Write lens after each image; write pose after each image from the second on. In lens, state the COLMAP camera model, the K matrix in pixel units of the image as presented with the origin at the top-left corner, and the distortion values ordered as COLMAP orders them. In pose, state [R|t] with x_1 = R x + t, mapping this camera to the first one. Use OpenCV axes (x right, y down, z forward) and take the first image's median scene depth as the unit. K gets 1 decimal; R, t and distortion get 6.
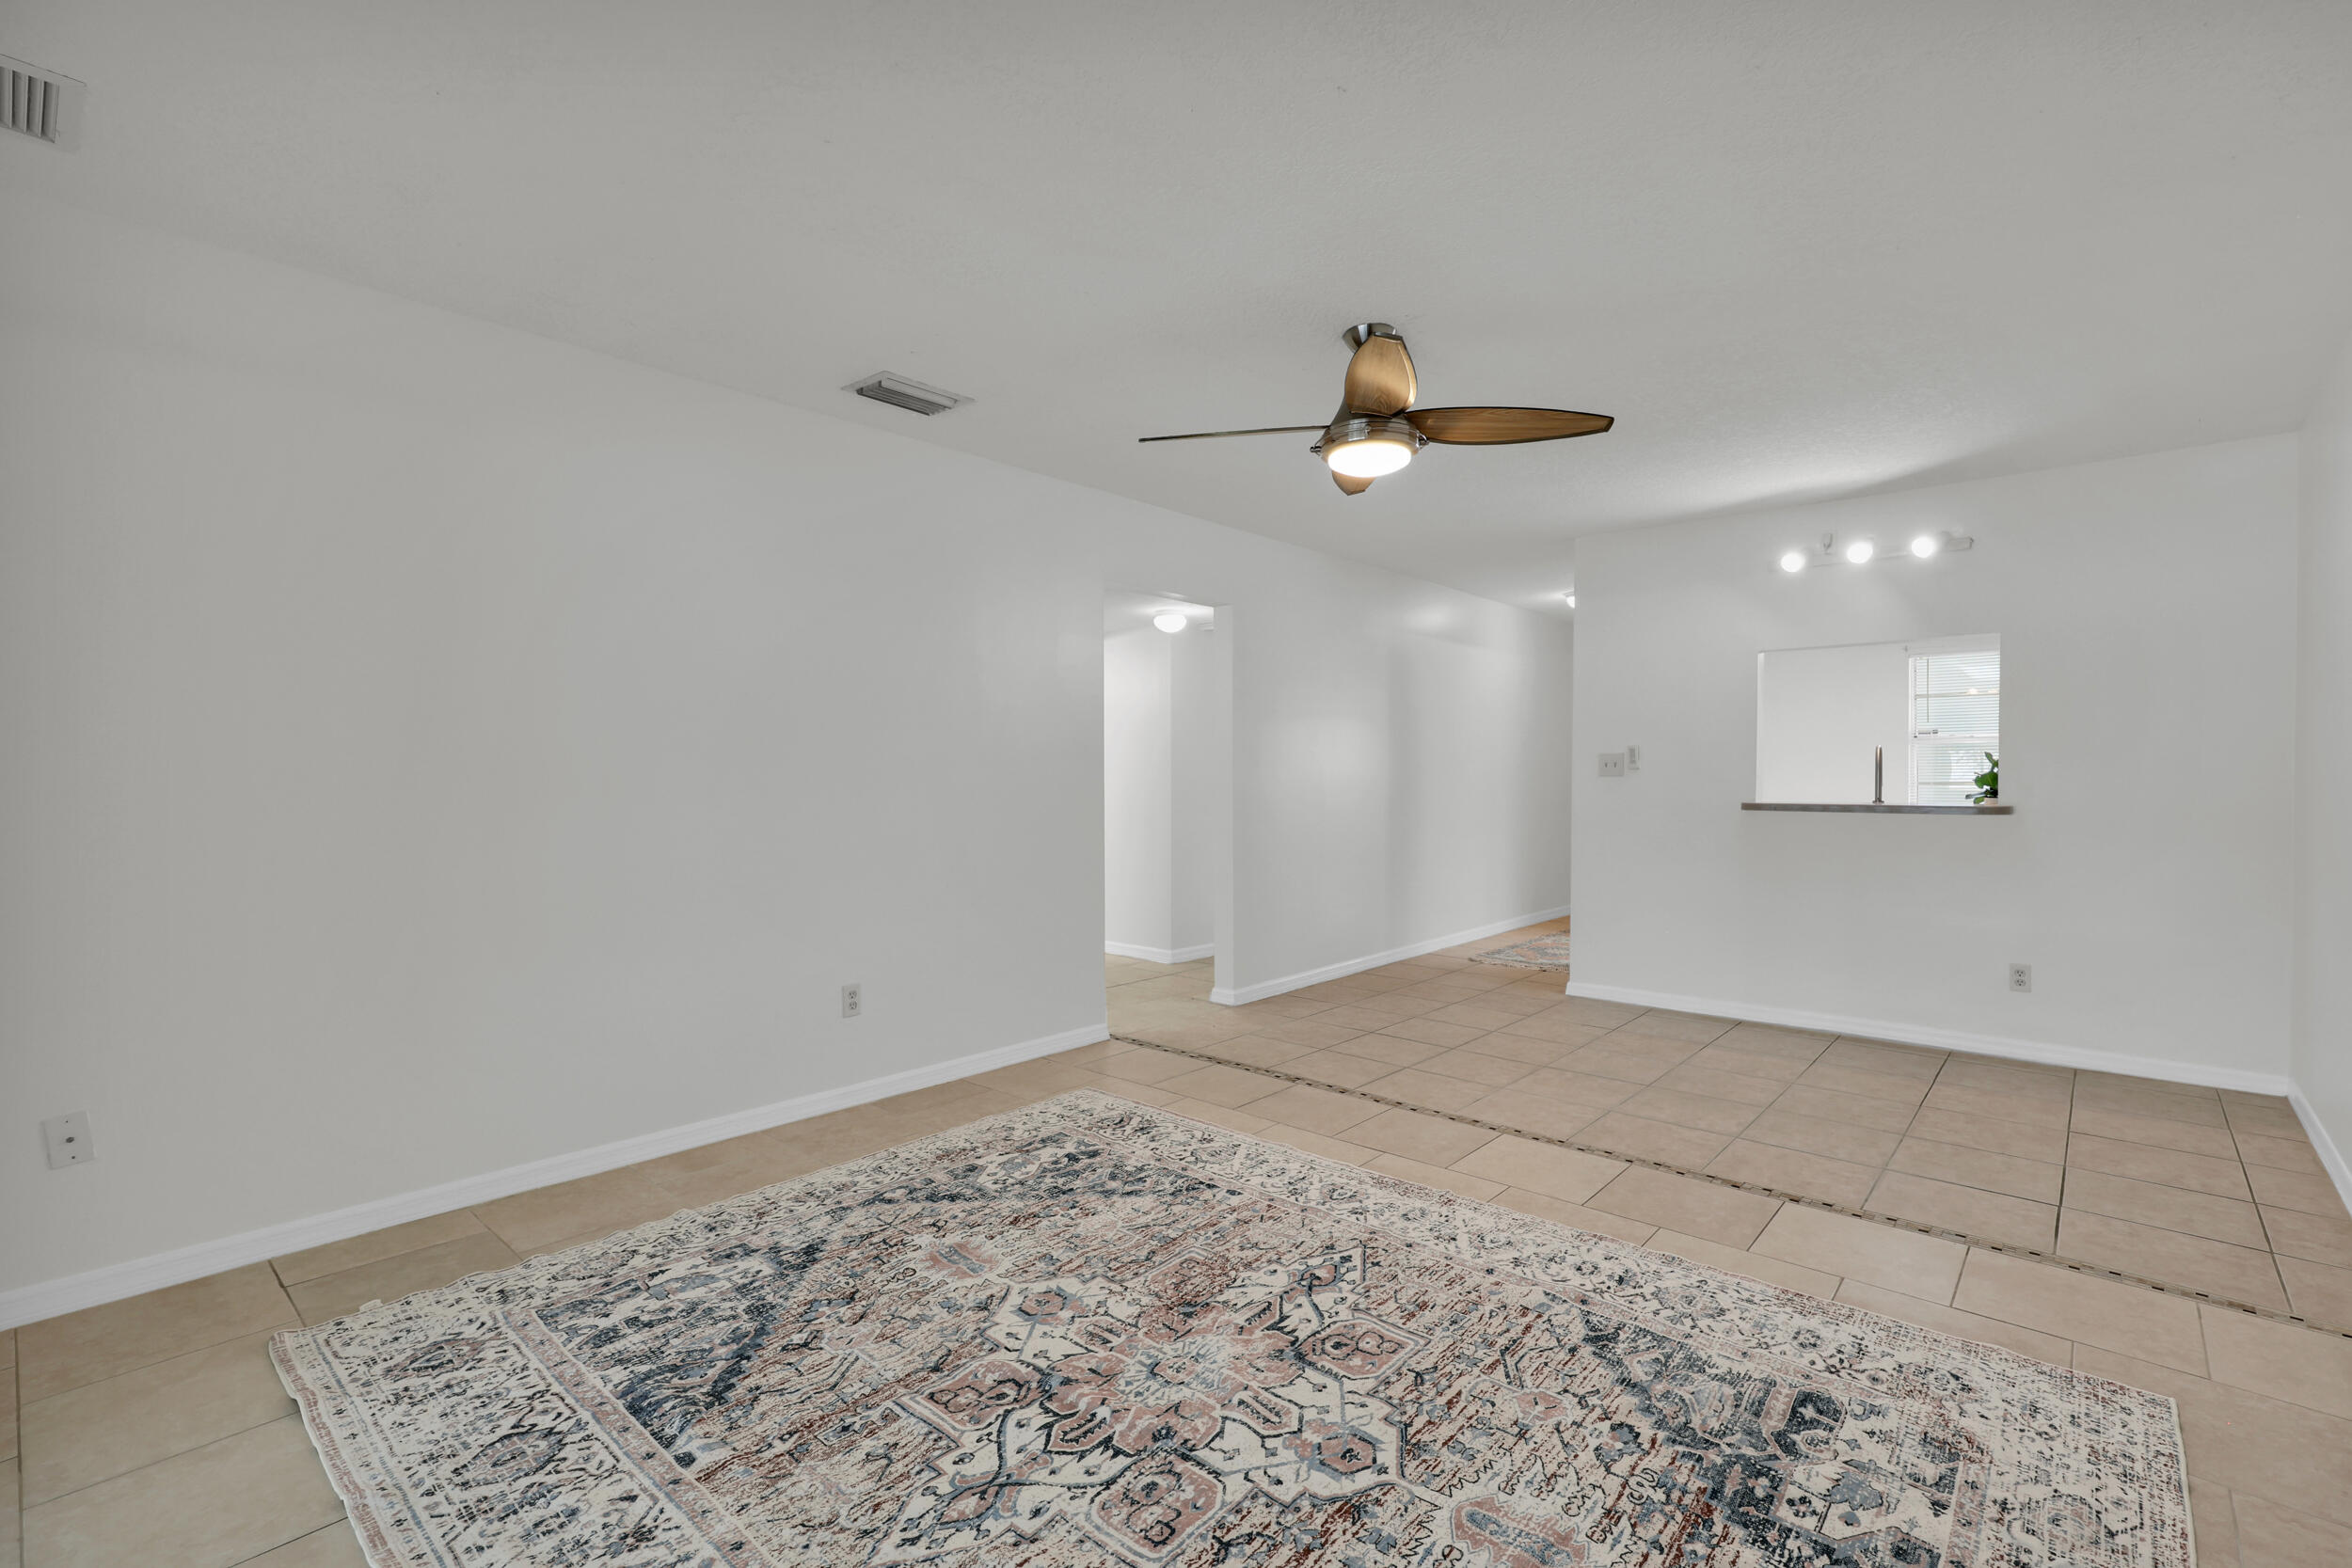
lens RADIAL K [[1044.6, 0, 1175.8], [0, 1044.6, 786.2], [0, 0, 1]] dist [0.001563, -0.000453]
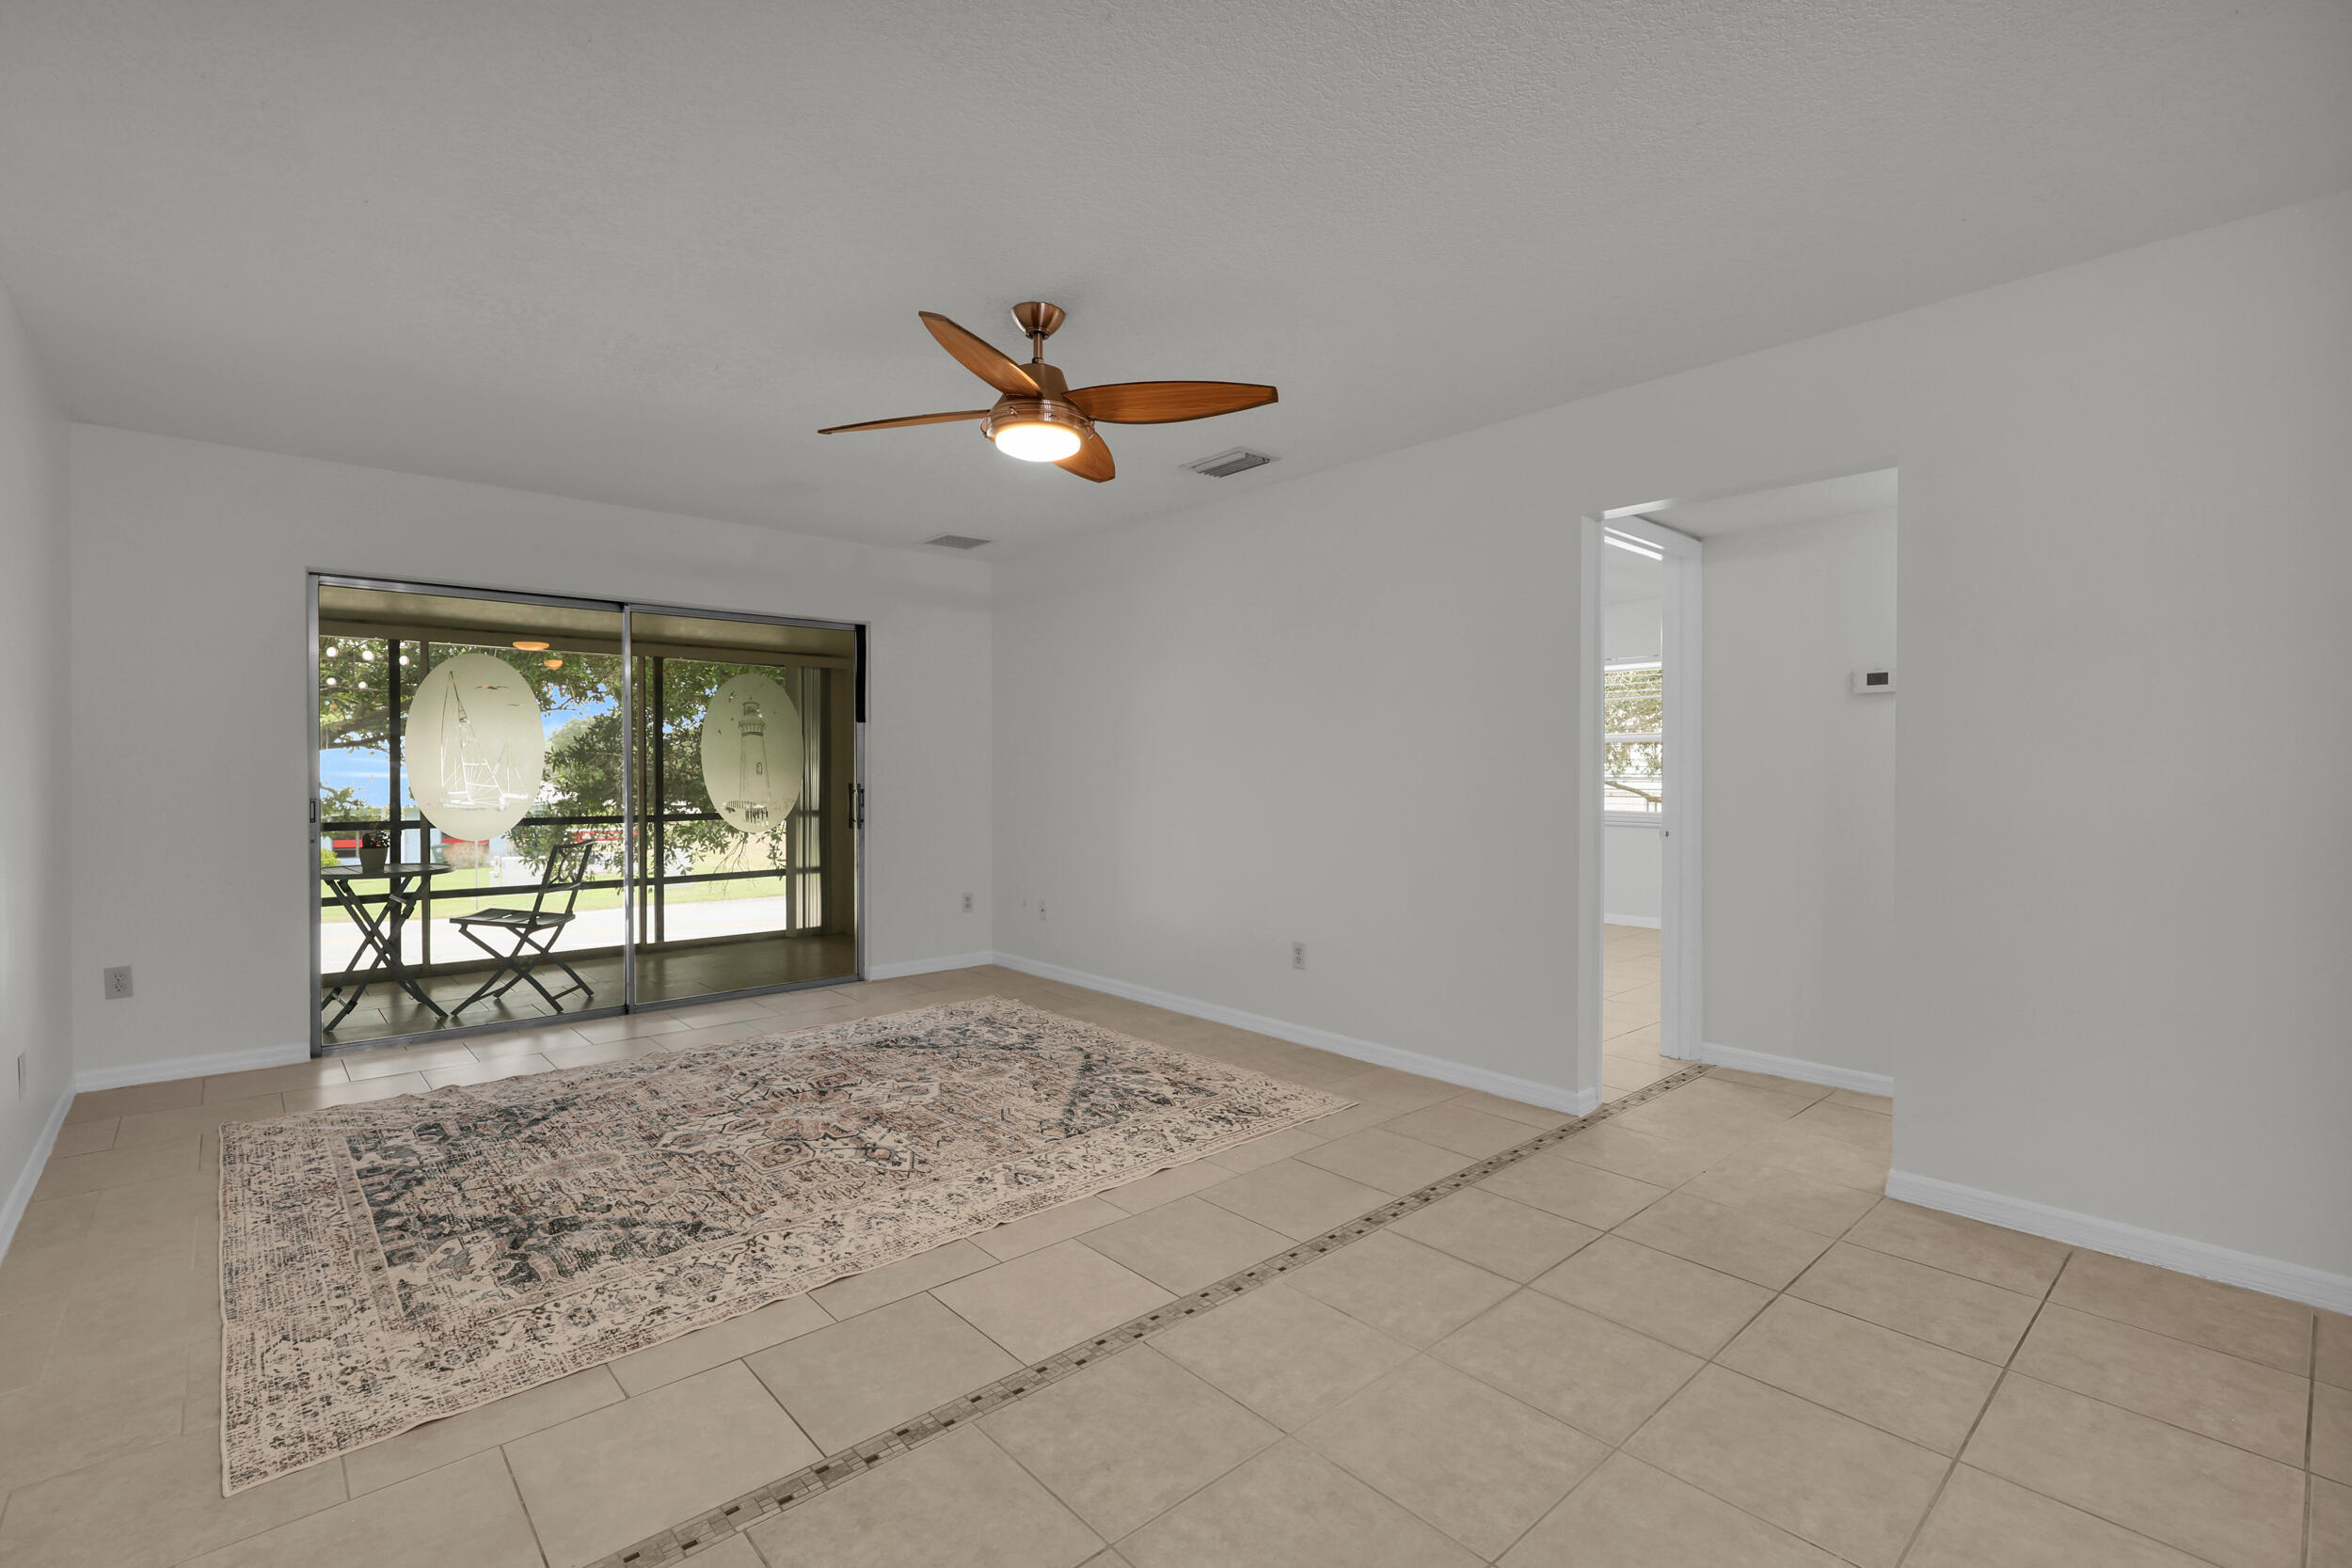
lens RADIAL K [[1044.6, 0, 1171.0], [0, 1044.6, 783.3], [0, 0, 1]] dist [0.001563, -0.000453]
pose [[-0.109693, 0.011035, -0.993904, 1.224357], [-0.014443, 0.999815, 0.012695, -0.010868], [0.993861, 0.015748, -0.109514, 1.324291]]
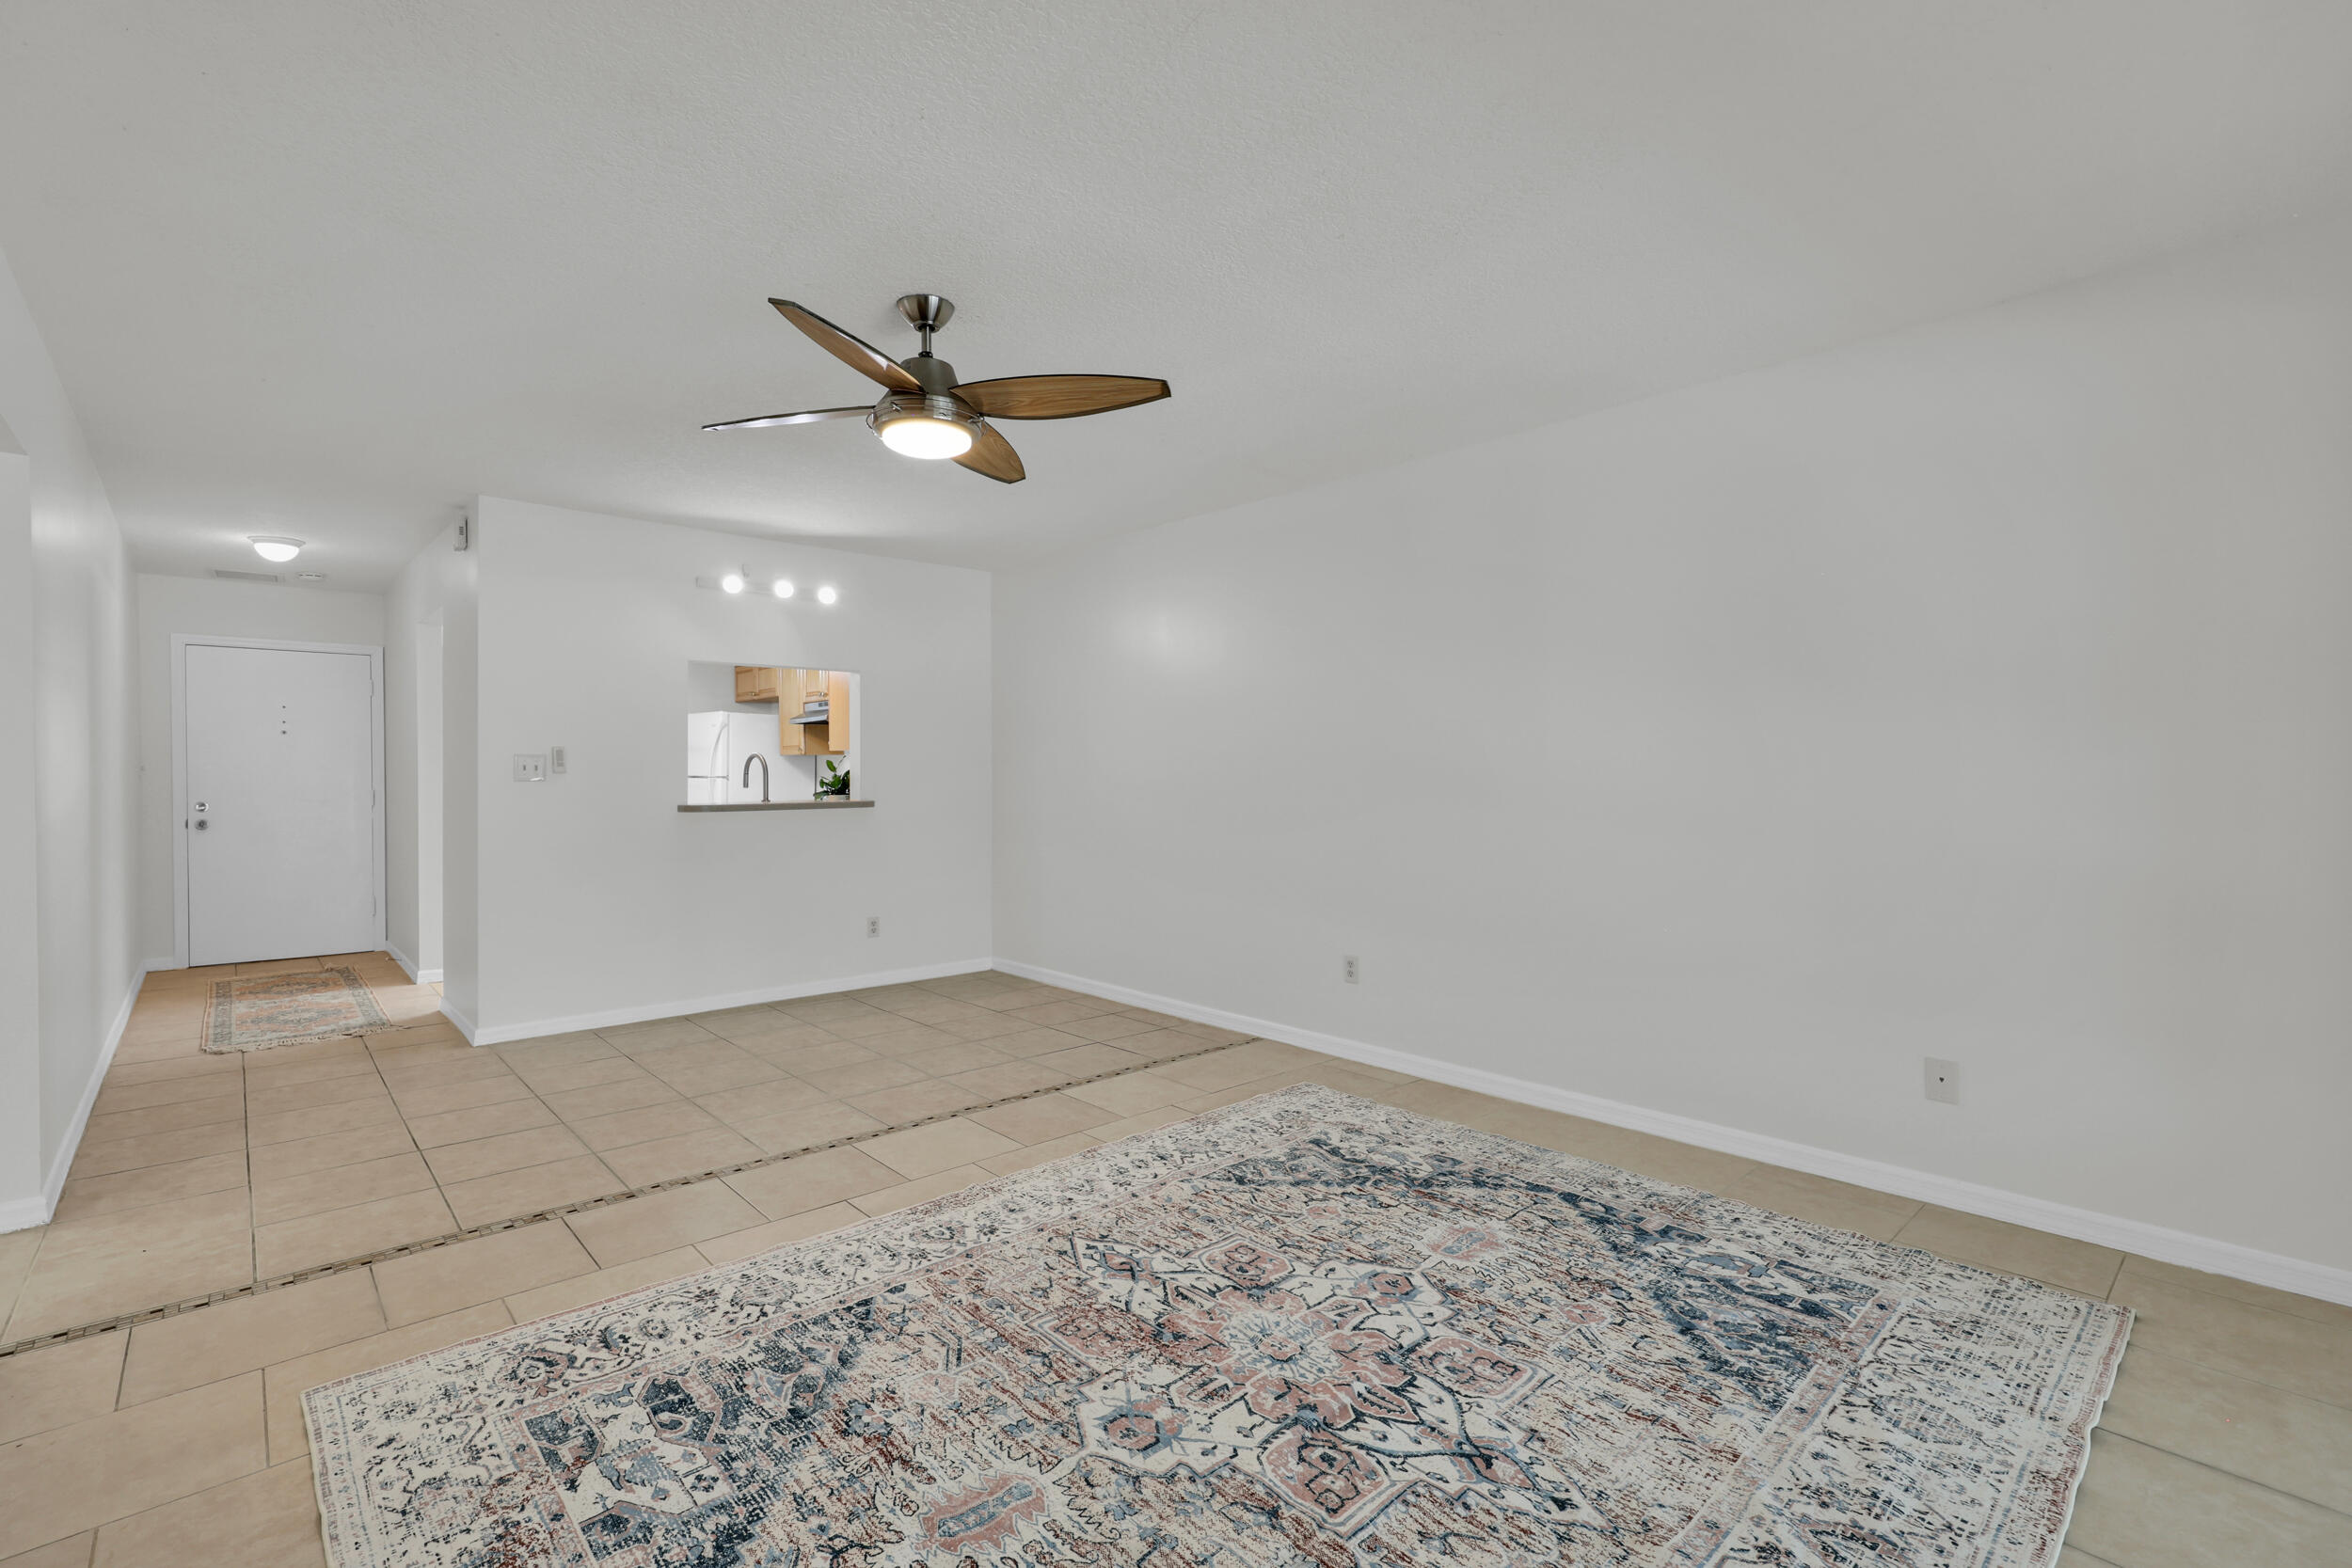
lens RADIAL K [[1044.6, 0, 1171.0], [0, 1044.6, 775.9], [0, 0, 1]] dist [0.001563, -0.000453]
pose [[0.106910, -0.001194, 0.994268, -0.779323], [0.016328, 0.999867, -0.000555, -0.008346], [-0.994135, 0.016294, 0.106916, 0.737848]]
